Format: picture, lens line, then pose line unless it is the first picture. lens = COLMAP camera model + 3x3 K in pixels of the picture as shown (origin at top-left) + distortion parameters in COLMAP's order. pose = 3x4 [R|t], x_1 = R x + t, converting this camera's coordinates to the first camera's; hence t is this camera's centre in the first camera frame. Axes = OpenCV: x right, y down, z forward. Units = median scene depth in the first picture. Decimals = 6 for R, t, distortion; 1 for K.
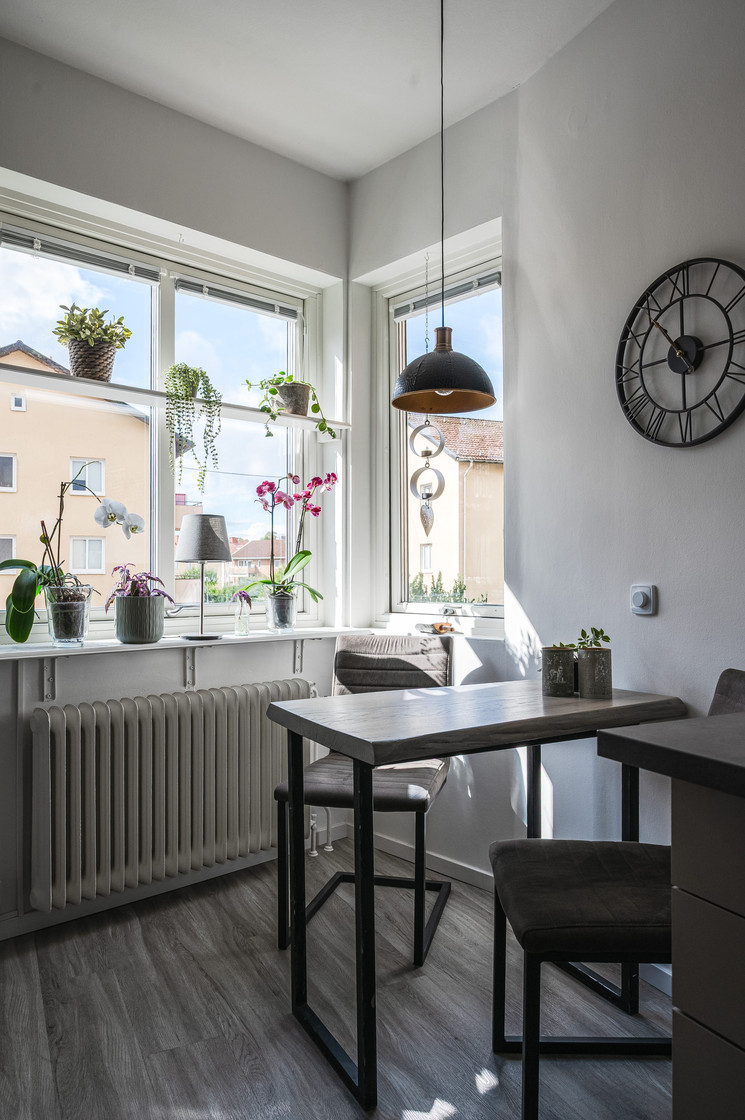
lens RADIAL K [[783.6, 0, 374.9], [0, 783.6, 566.9], [0, 0, 1]] dist [-0.010543, -0.004570]
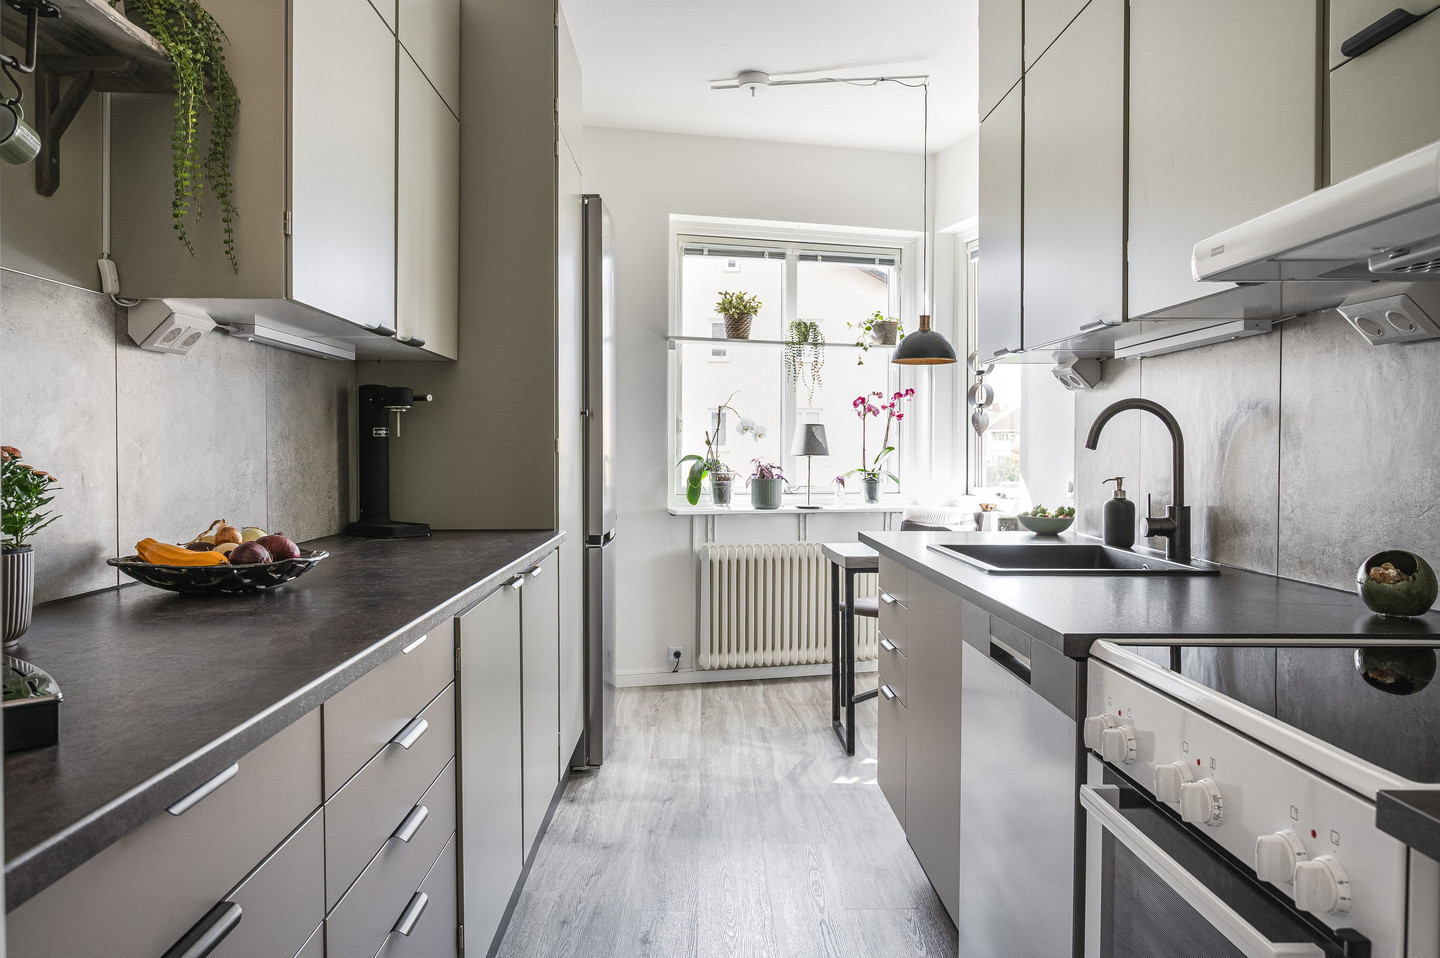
lens RADIAL K [[1007.5, 0, 719.4], [0, 1007.5, 473.7], [0, 0, 1]] dist [-0.010543, -0.004570]
pose [[0.902405, 0.016346, -0.430579, 0.433440], [-0.001074, 0.999362, 0.035689, -0.039675], [0.430888, -0.031744, 0.901847, -0.760198]]
